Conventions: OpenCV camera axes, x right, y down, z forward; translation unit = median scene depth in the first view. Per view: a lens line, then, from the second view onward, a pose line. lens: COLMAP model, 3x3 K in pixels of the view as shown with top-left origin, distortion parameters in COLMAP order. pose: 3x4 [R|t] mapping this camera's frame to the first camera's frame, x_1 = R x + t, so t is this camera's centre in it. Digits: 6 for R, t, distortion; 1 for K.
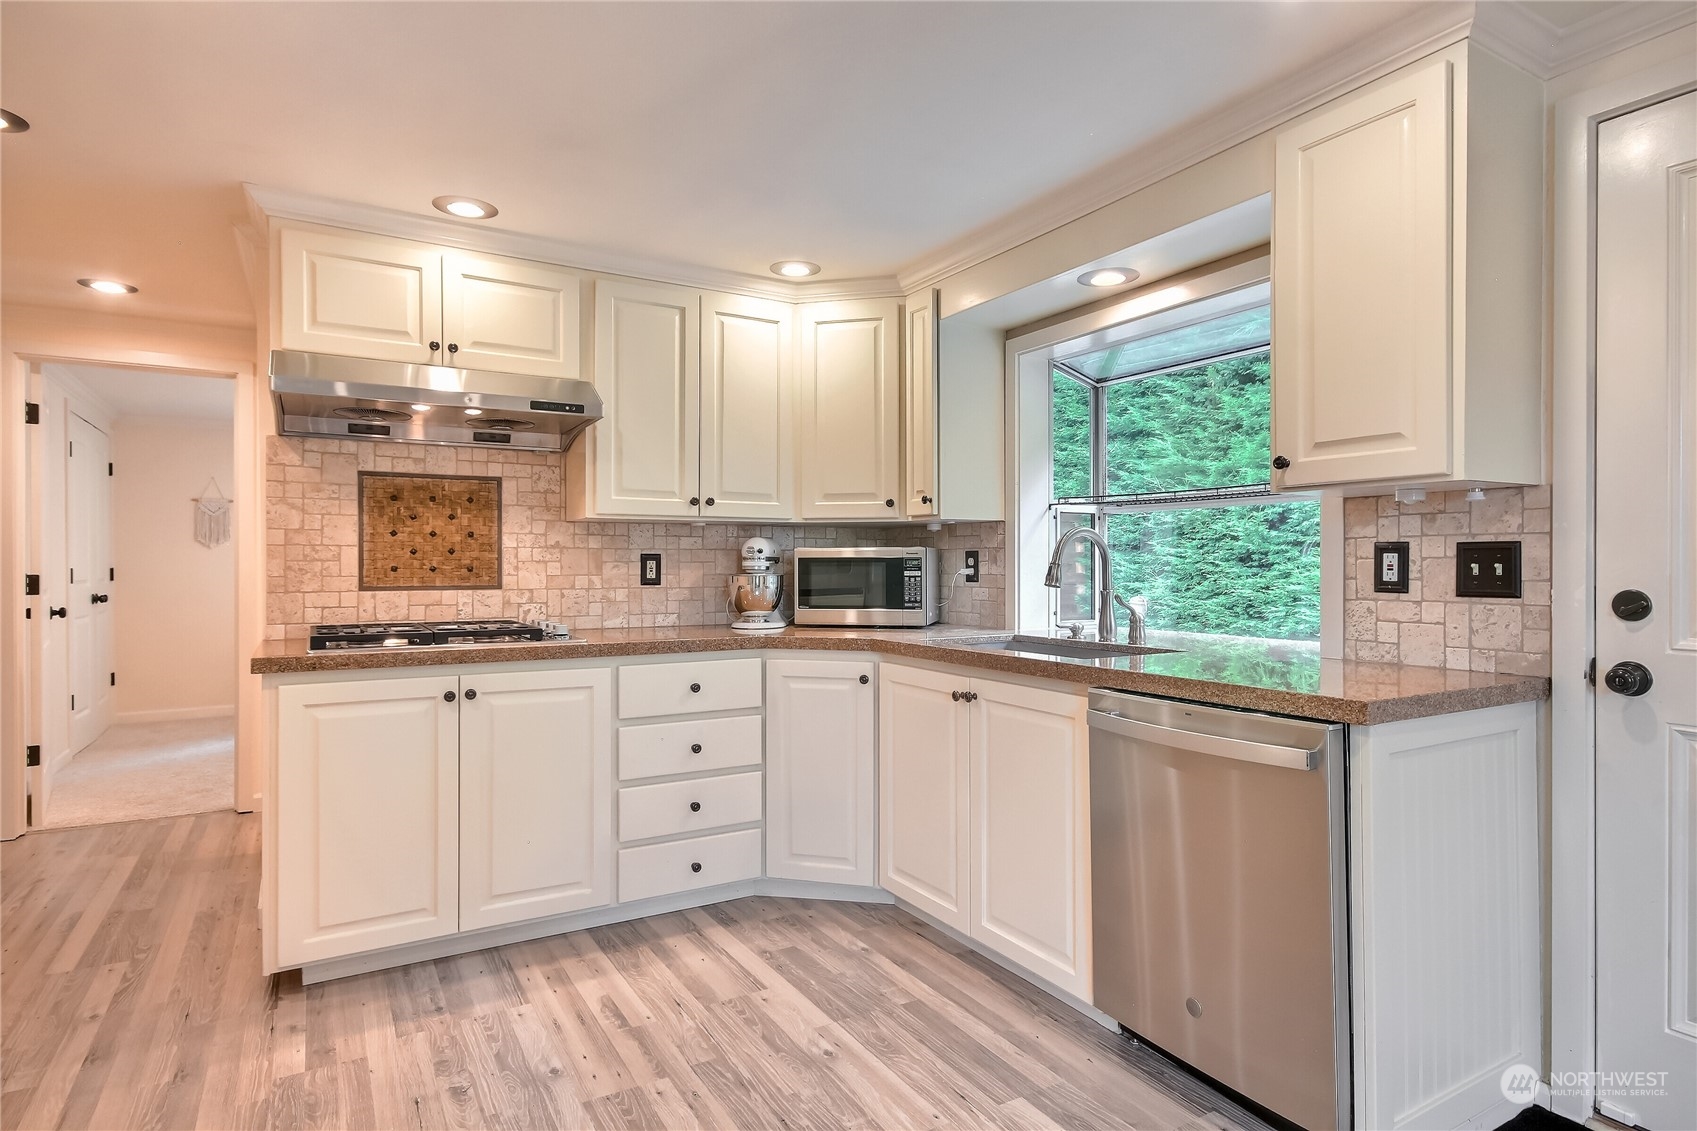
lens RADIAL K [[917.3, 0, 854.2], [0, 917.3, 567.0], [0, 0, 1]] dist [0.010113, -0.000295]
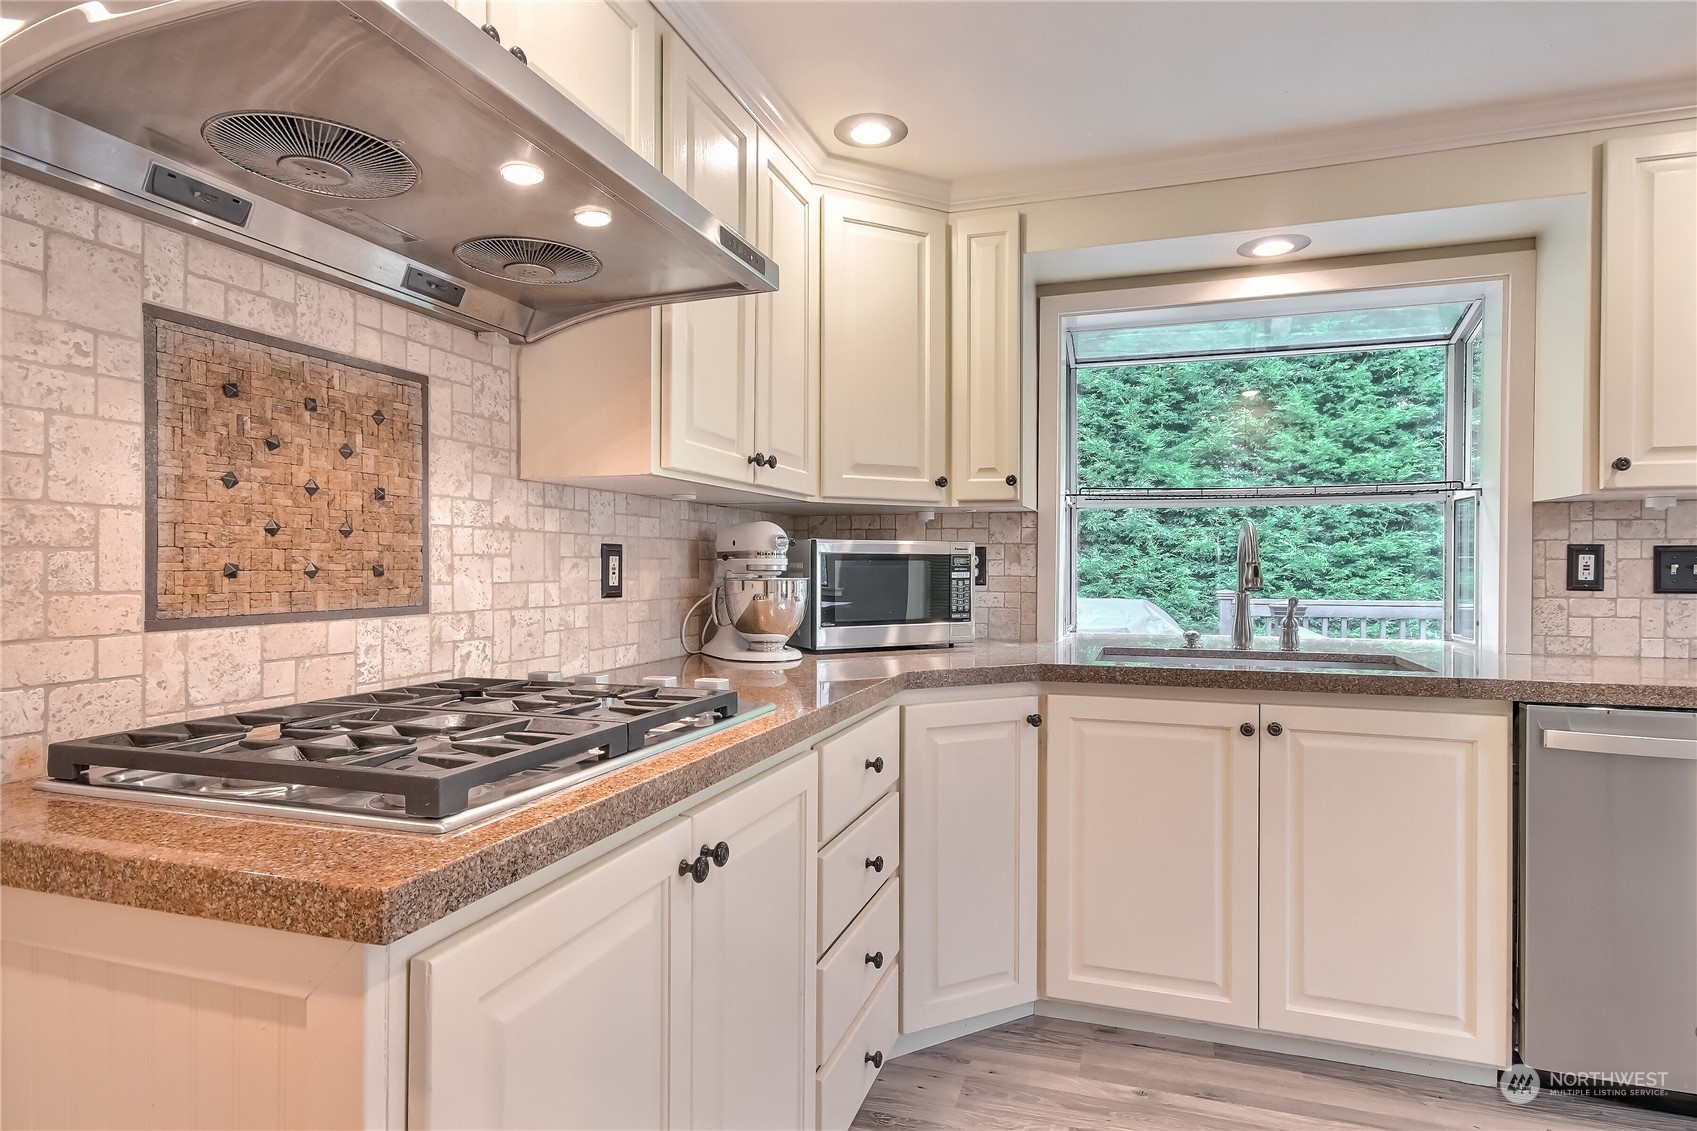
lens RADIAL K [[909.1, 0, 856.5], [0, 909.1, 568.2], [0, 0, 1]] dist [0.010250, 0.000117]
pose [[0.753953, -0.000567, 0.656928, -0.571077], [-0.000819, 0.999998, 0.001804, -0.000128], [-0.656928, -0.001898, 0.753951, 0.545711]]
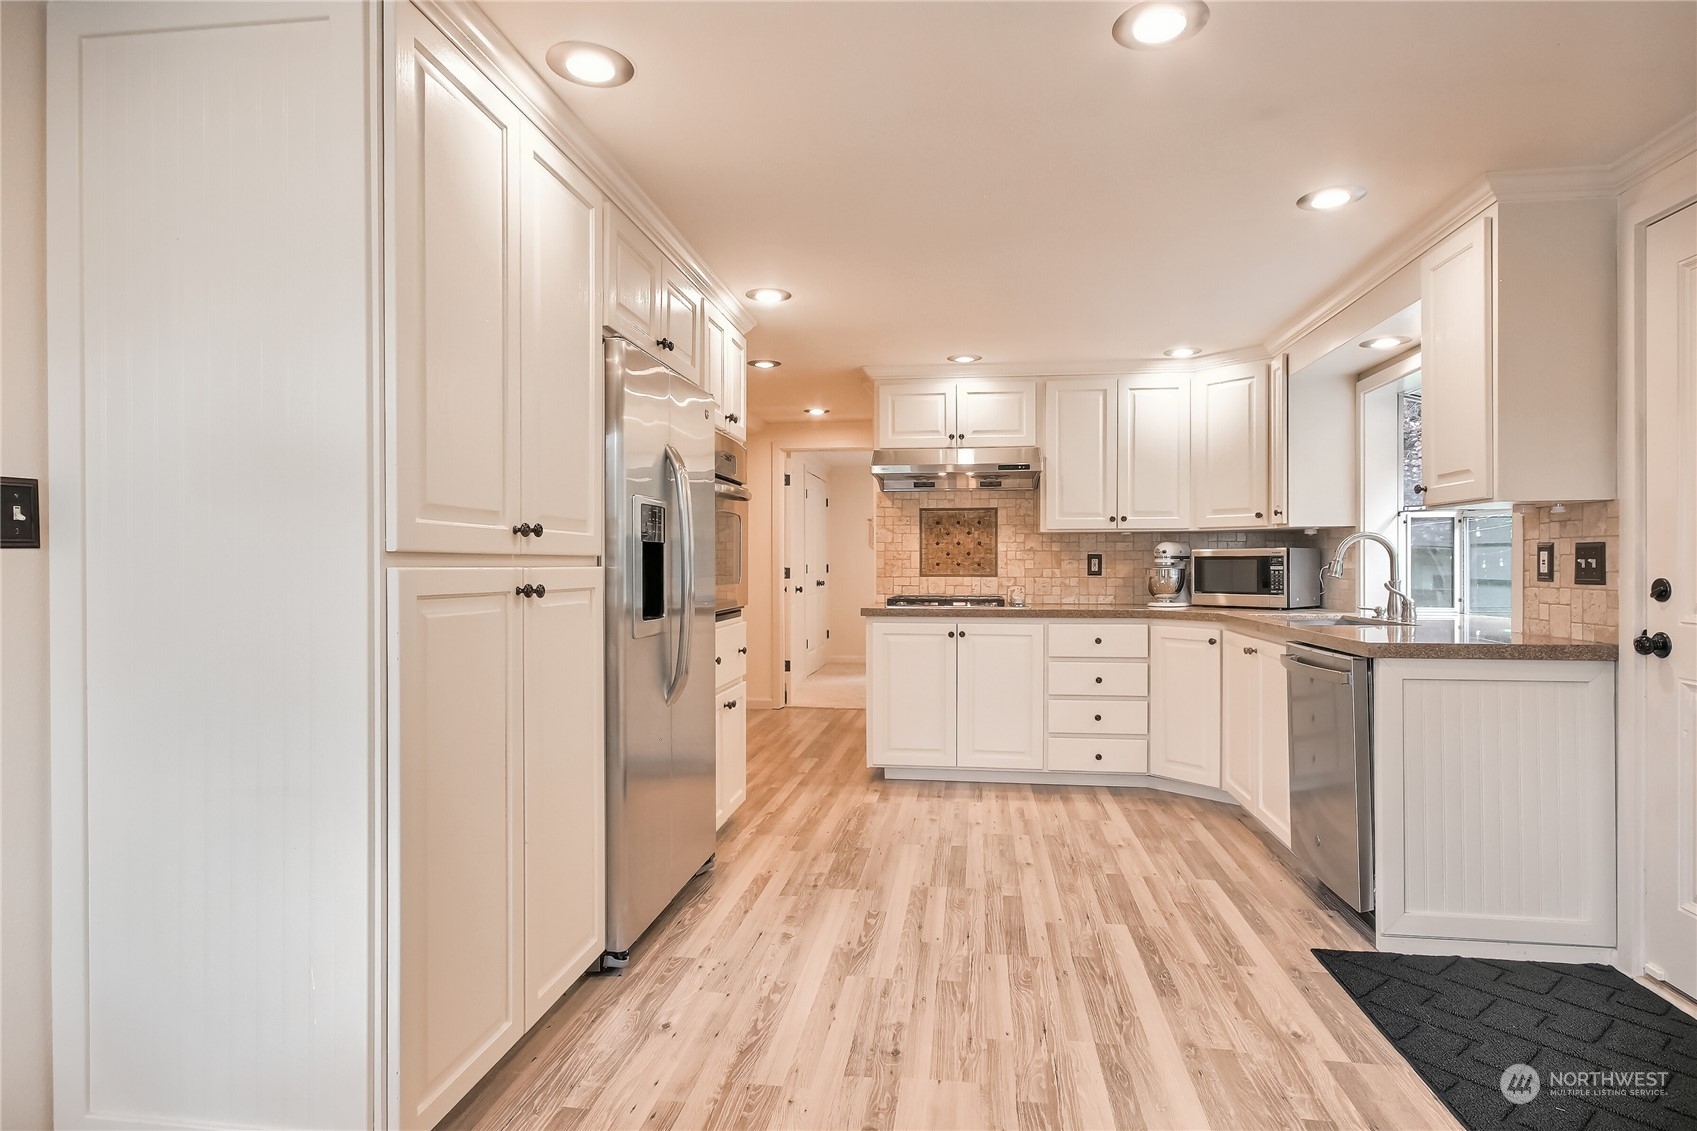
lens RADIAL K [[917.3, 0, 854.2], [0, 917.3, 567.0], [0, 0, 1]] dist [0.010113, -0.000295]
pose [[0.785520, 0.001880, -0.618833, 0.454068], [-0.000793, 0.999998, 0.002032, 0.004044], [0.618836, -0.001105, 0.785520, -0.461848]]
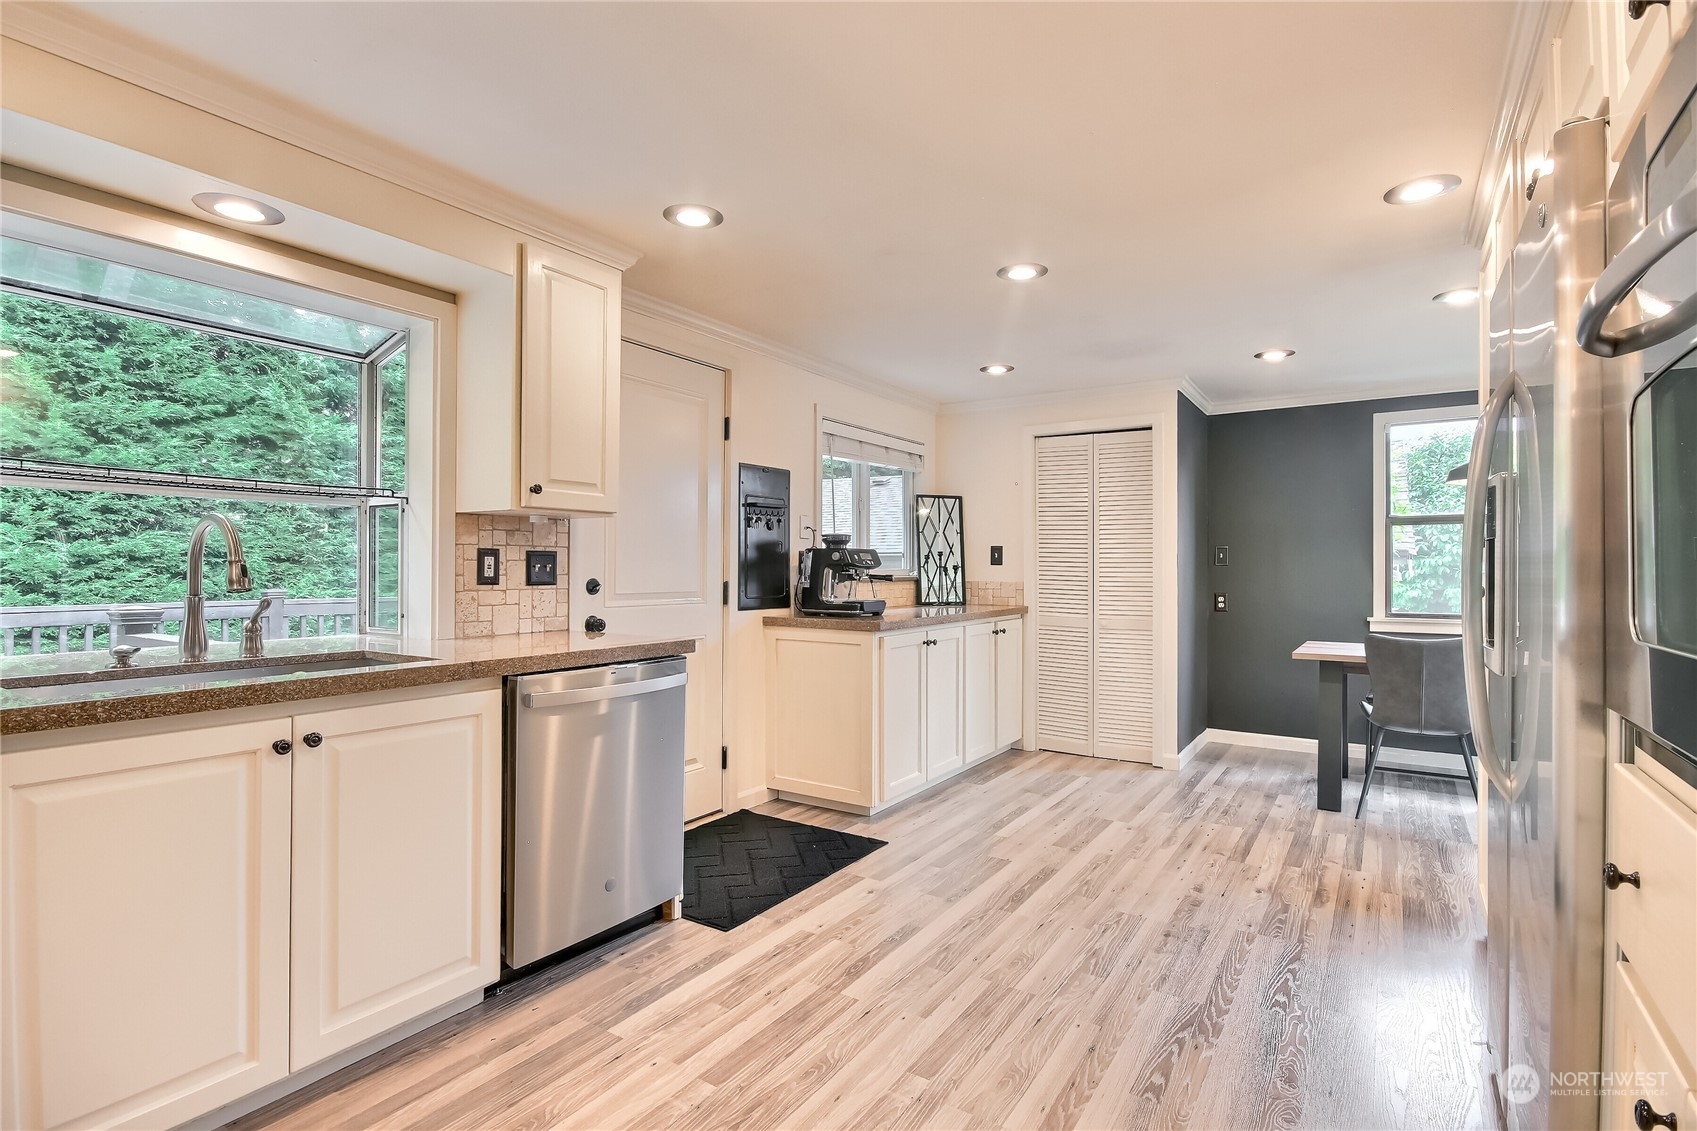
lens RADIAL K [[817.6, 0, 854.5], [0, 817.6, 566.5], [0, 0, 1]] dist [0.000237, -0.001313]
pose [[-0.442990, 0.002002, 0.896524, -0.562985], [0.000743, 0.999998, -0.001866, 0.002174], [-0.896526, -0.000160, -0.442991, 0.765899]]
